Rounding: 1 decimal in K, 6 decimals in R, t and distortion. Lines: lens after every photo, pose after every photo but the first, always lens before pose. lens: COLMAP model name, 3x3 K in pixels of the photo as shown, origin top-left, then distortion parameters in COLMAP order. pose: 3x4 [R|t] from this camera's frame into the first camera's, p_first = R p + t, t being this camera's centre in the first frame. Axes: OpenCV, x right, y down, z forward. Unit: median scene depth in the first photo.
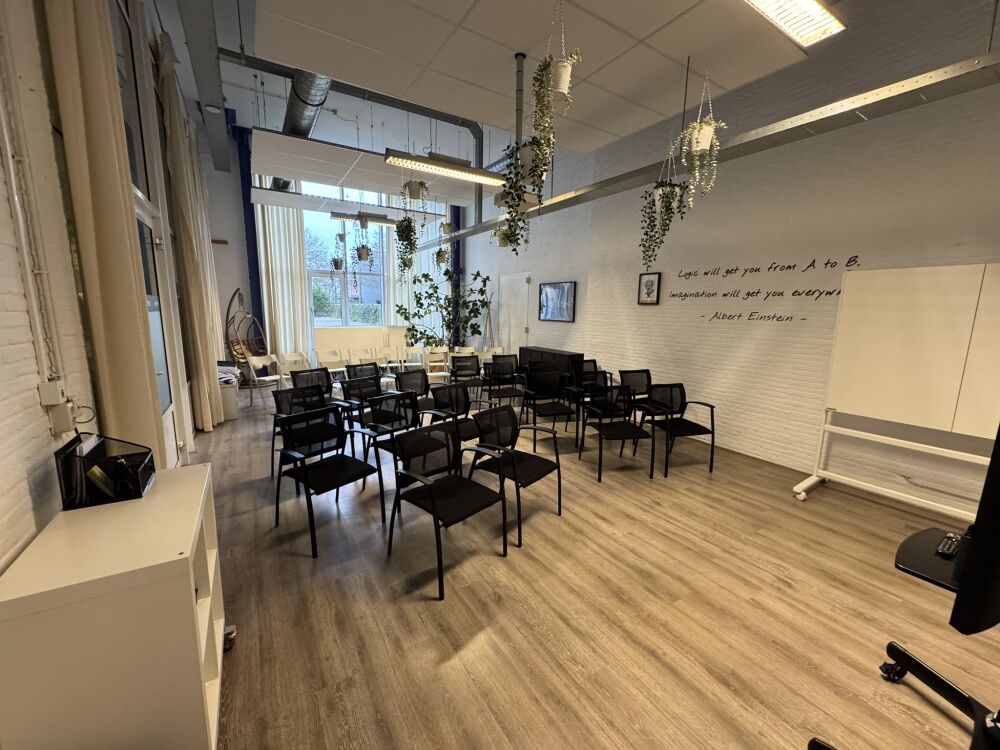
lens RADIAL K [[395.9, 0, 498.9], [0, 395.9, 372.9], [0, 0, 1]] dist [-0.001583, -0.000646]
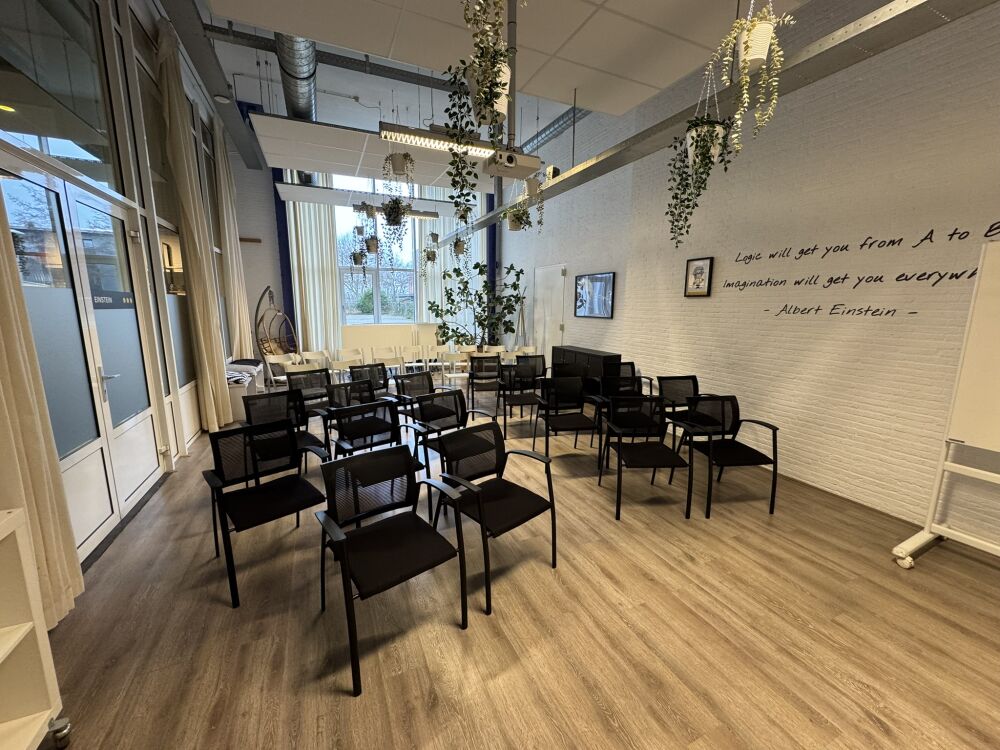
lens RADIAL K [[395.9, 0, 498.3], [0, 395.9, 372.8], [0, 0, 1]] dist [-0.001583, -0.000646]
pose [[0.990100, 0.014979, -0.139563, 0.115912], [-0.013922, 0.999867, 0.008548, -0.021282], [0.139673, -0.006520, 0.990176, 0.171008]]
